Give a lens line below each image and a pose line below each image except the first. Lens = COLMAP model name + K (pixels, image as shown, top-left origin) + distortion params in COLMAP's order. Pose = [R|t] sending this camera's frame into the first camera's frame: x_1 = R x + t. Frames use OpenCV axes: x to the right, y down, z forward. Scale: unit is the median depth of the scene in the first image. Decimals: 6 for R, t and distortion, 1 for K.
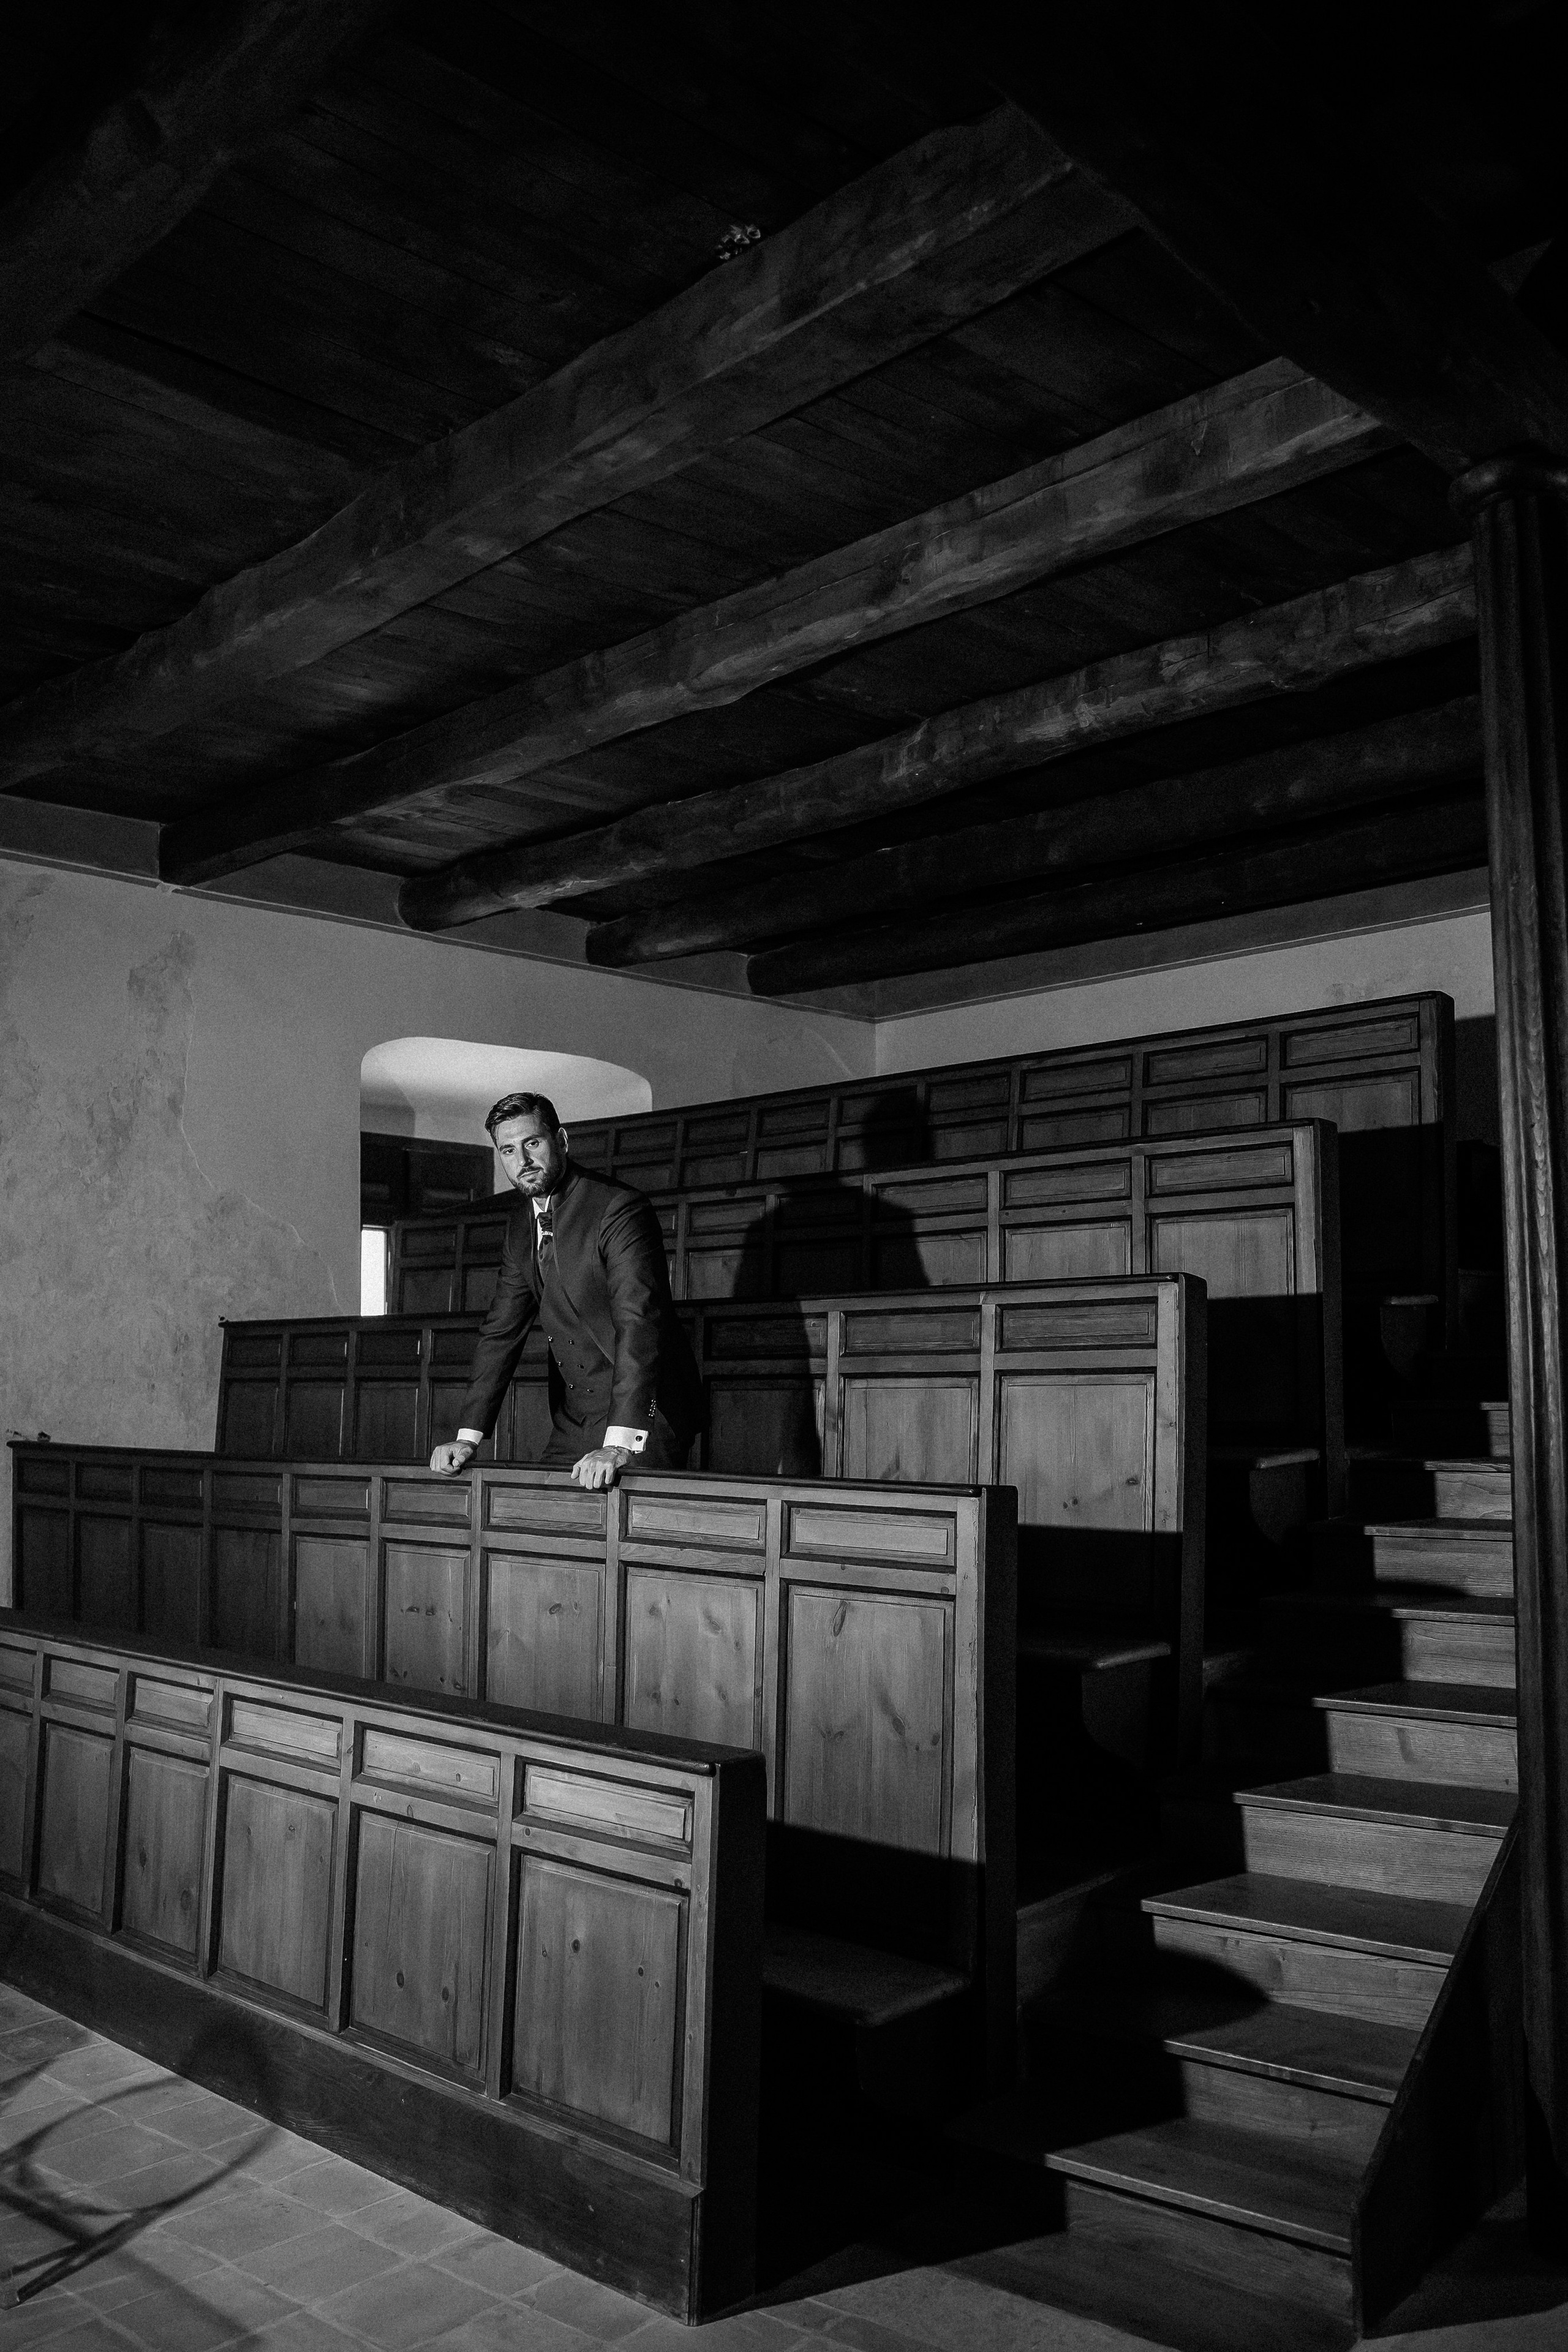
lens RADIAL K [[2116.2, 0, 781.8], [0, 2116.2, 997.7], [0, 0, 1]] dist [-0.061794, 0.056747]
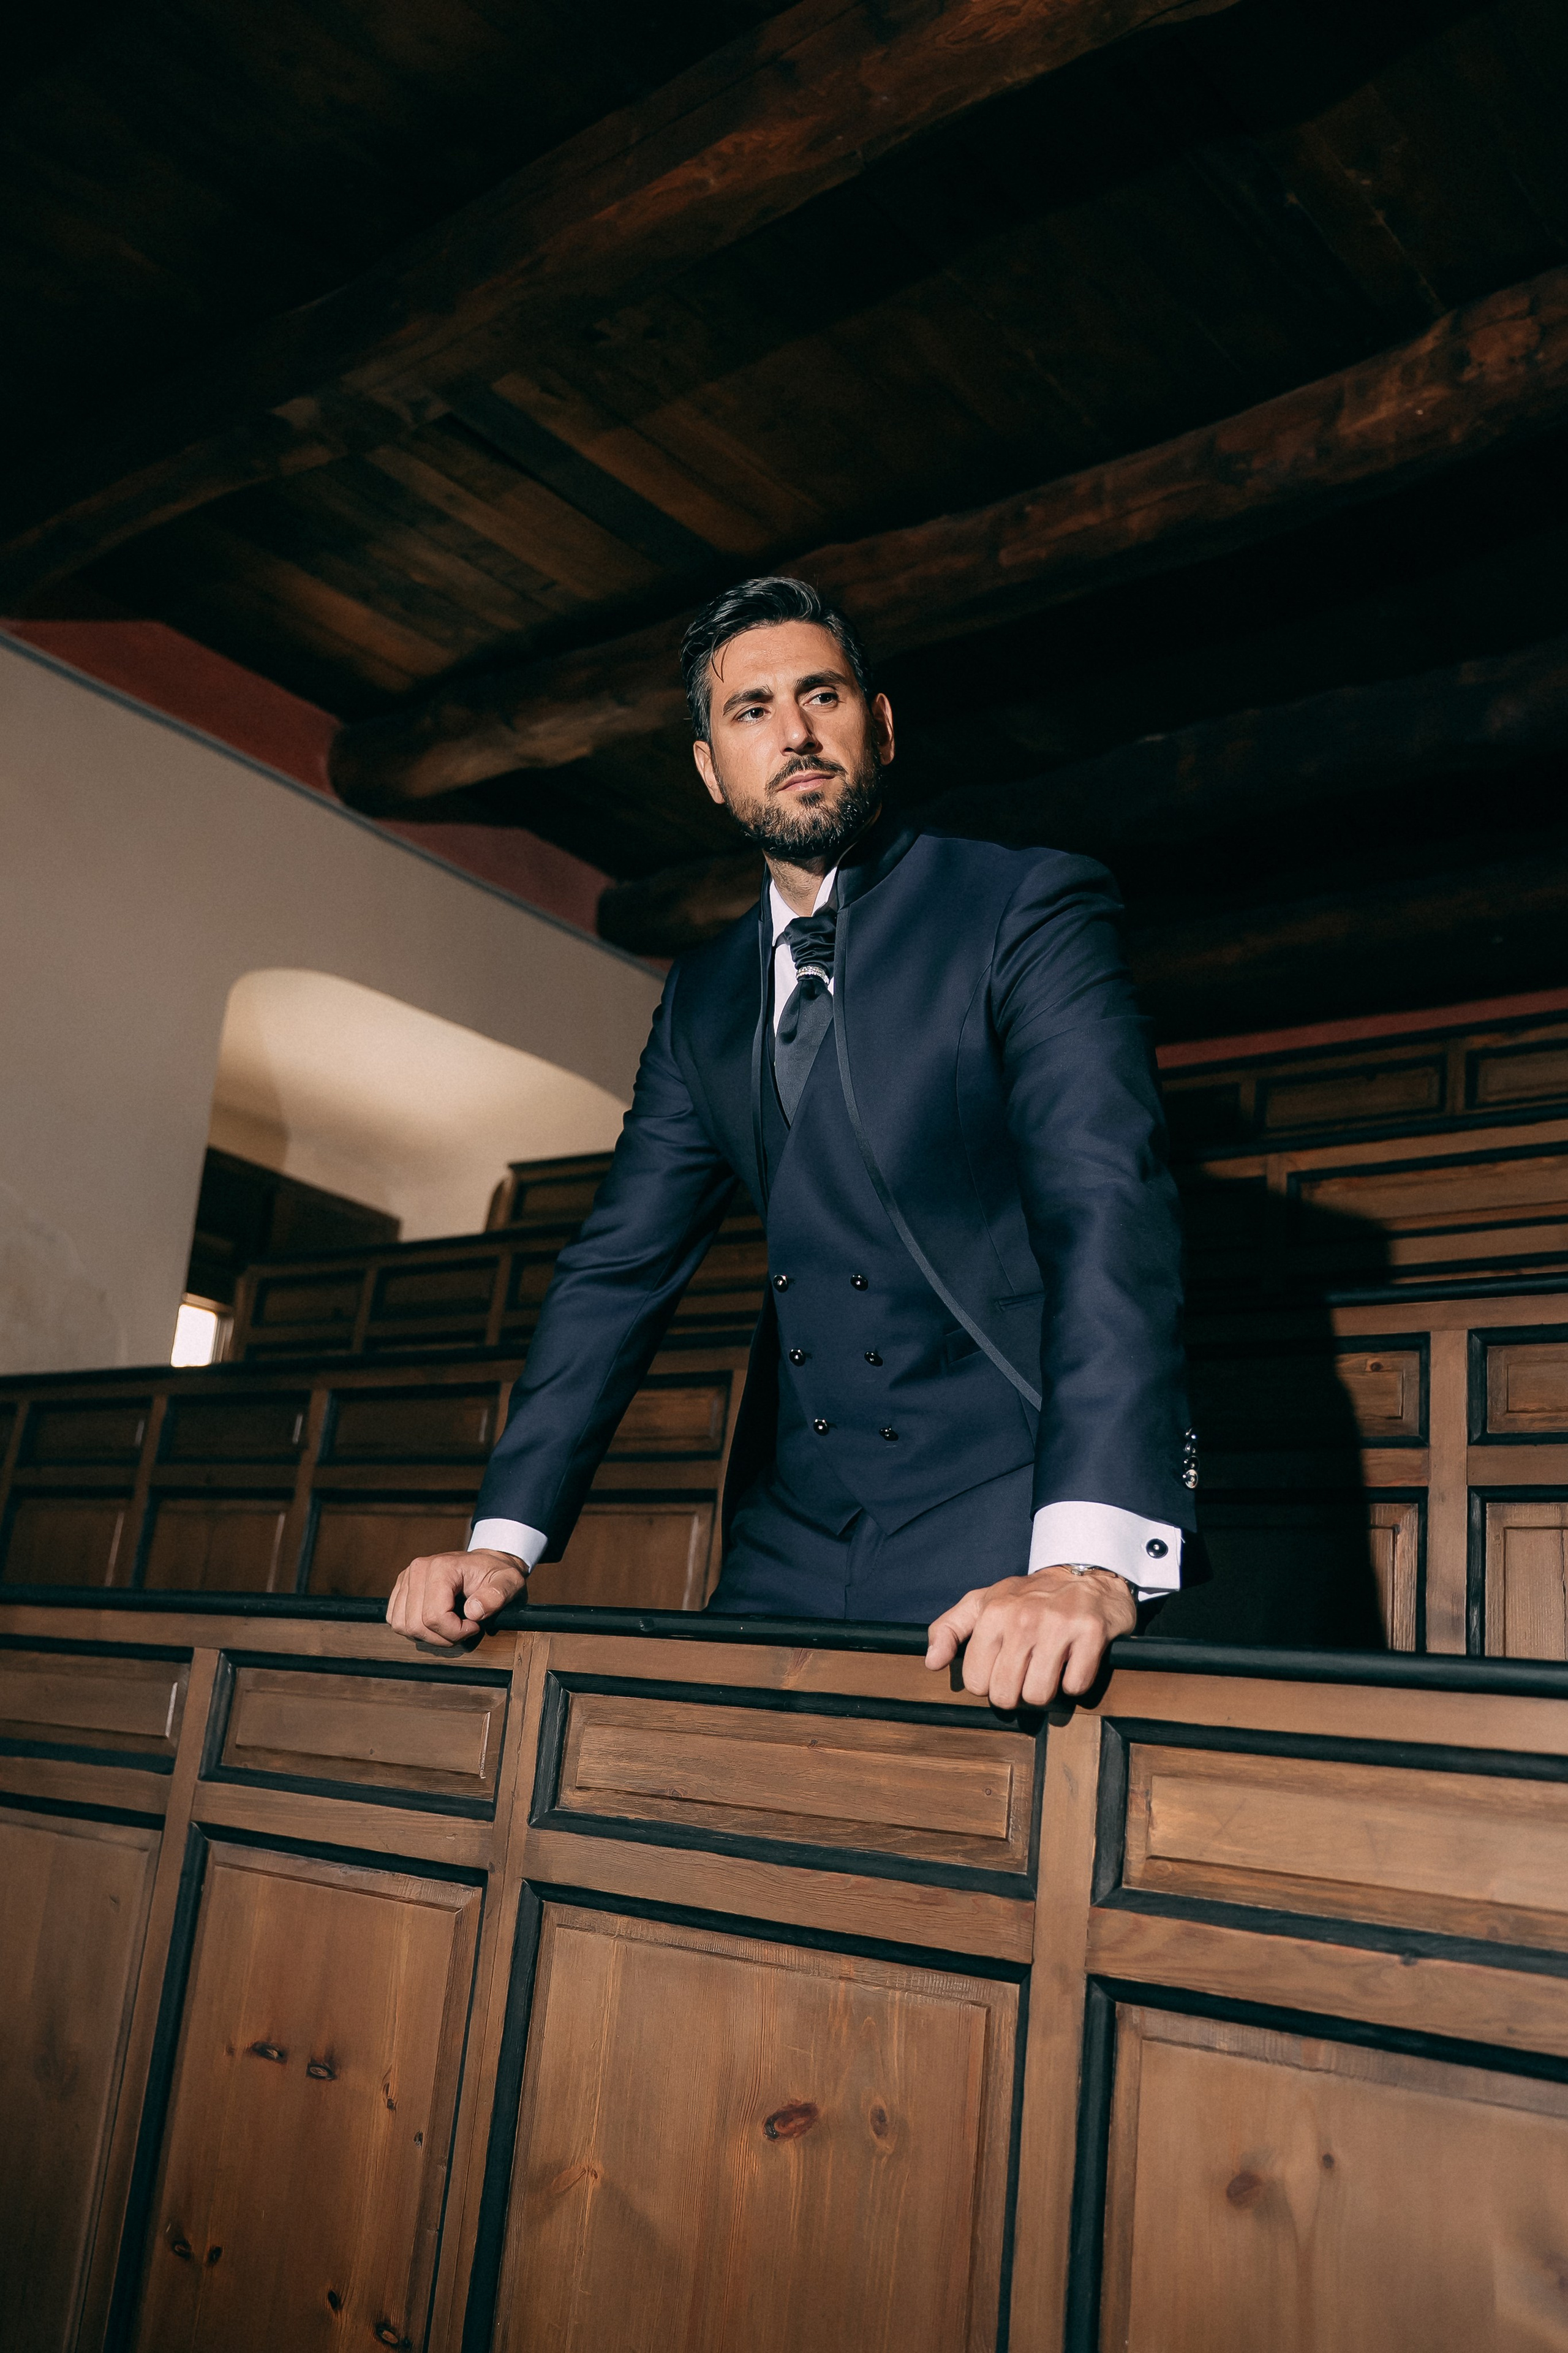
lens RADIAL K [[2117.0, 0, 781.8], [0, 2117.0, 998.1], [0, 0, 1]] dist [-0.061794, 0.056747]
pose [[0.990001, 0.122239, 0.070398, -0.138631], [-0.109912, 0.981271, -0.158195, 0.169906], [-0.088417, 0.148876, 0.984895, 0.641448]]
